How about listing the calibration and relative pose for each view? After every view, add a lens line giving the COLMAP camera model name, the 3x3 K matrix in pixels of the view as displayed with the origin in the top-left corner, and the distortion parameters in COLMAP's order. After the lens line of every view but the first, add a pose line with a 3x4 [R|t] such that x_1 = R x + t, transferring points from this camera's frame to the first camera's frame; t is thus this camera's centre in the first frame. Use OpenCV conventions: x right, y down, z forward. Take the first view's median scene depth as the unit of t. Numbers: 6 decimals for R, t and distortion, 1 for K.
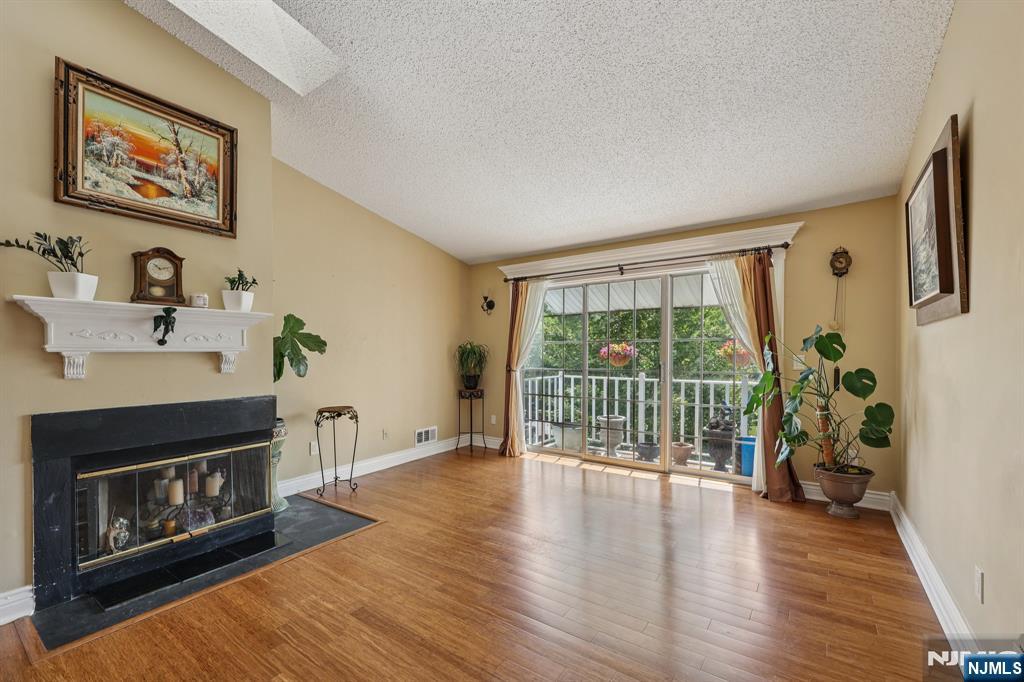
lens RADIAL K [[433.9, 0, 518.3], [0, 433.9, 346.5], [0, 0, 1]] dist [-0.000734, -0.000060]
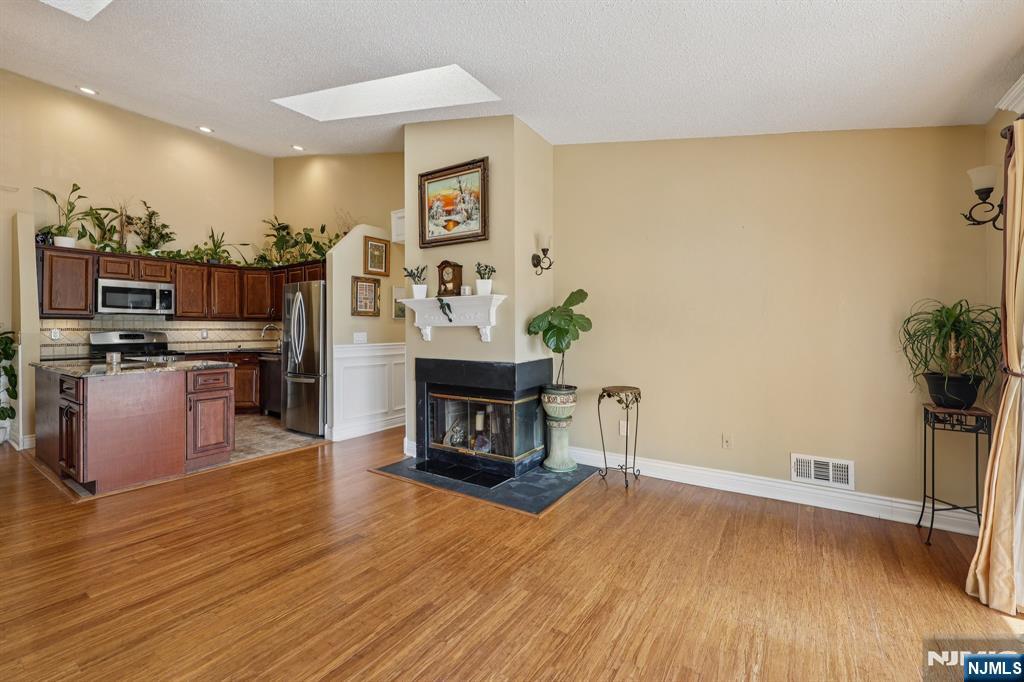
lens RADIAL K [[421.5, 0, 509.4], [0, 421.5, 319.0], [0, 0, 1]] dist [0.000296, -0.000203]
pose [[0.009970, -0.021249, -0.999725, 0.642954], [0.015007, 0.999665, -0.021098, 0.019981], [0.999838, -0.014793, 0.010286, 1.088872]]
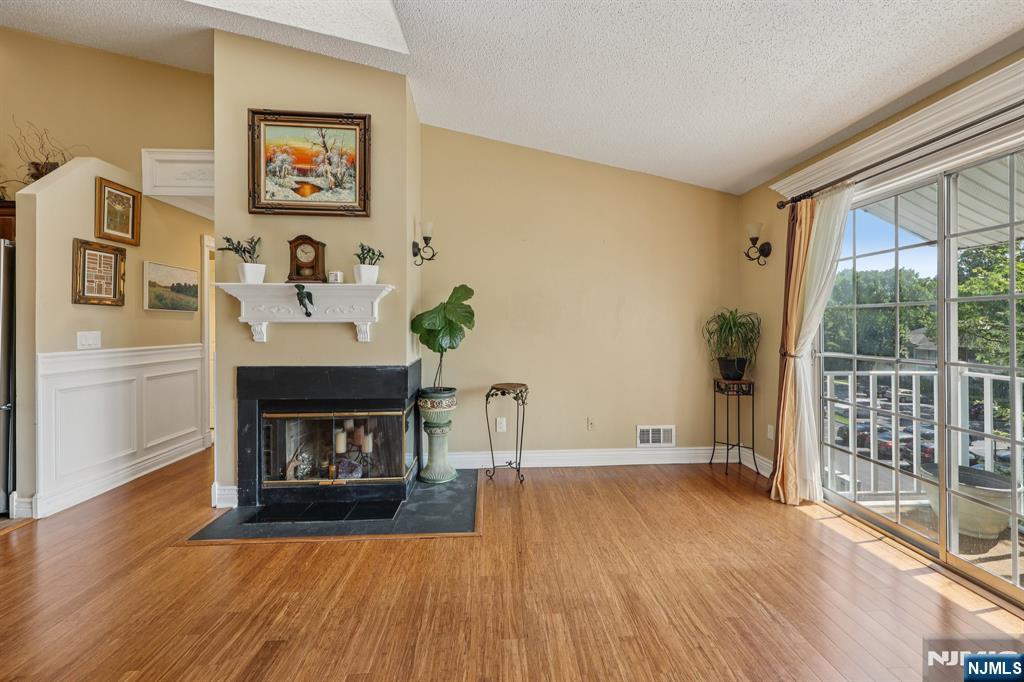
lens RADIAL K [[421.5, 0, 509.4], [0, 421.5, 319.0], [0, 0, 1]] dist [0.000296, -0.000203]
pose [[0.608681, -0.010981, -0.793339, 0.397410], [0.007101, 0.999940, -0.008393, 0.015552], [0.793383, -0.000525, 0.608722, 0.665284]]
